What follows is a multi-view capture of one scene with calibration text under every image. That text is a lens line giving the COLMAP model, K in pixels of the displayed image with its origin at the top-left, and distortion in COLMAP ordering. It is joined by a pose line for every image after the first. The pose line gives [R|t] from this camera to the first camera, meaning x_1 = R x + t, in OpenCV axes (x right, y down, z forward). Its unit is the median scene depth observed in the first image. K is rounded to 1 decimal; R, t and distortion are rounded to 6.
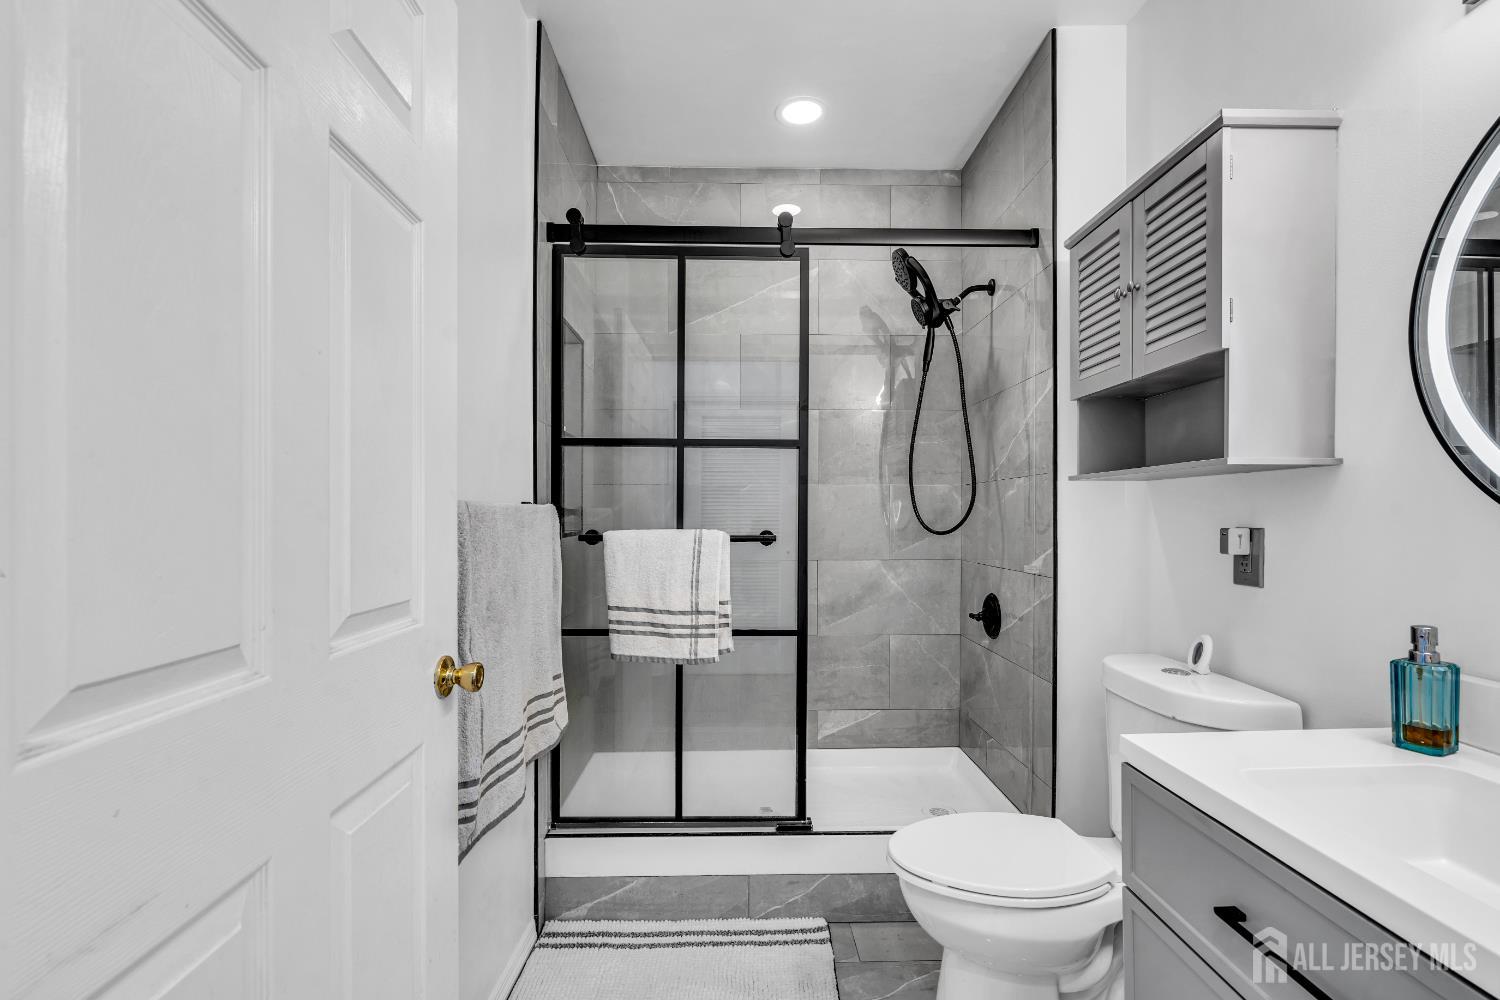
lens RADIAL K [[685.2, 0, 754.9], [0, 685.2, 516.1], [0, 0, 1]] dist [-0.001048, 0.001372]
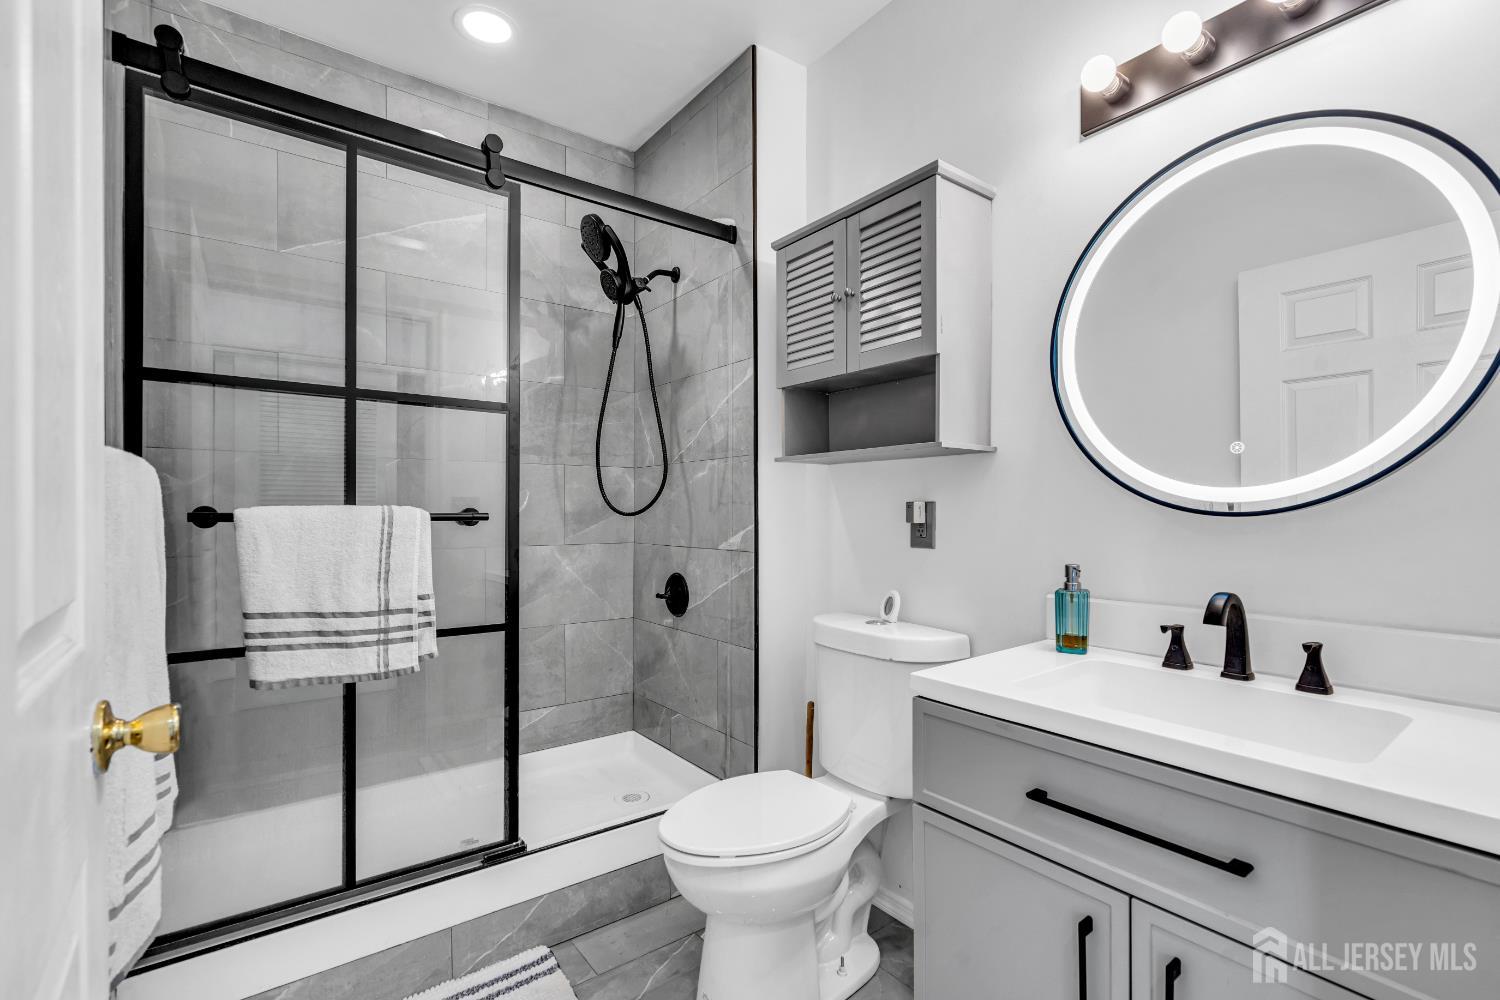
lens RADIAL K [[683.1, 0, 746.2], [0, 683.1, 514.1], [0, 0, 1]] dist [-0.002410, 0.000767]
pose [[0.809702, -0.001221, 0.586839, -0.203576], [0.000575, 0.999999, 0.001287, 0.028180], [-0.586840, -0.000705, 0.809702, 0.130584]]
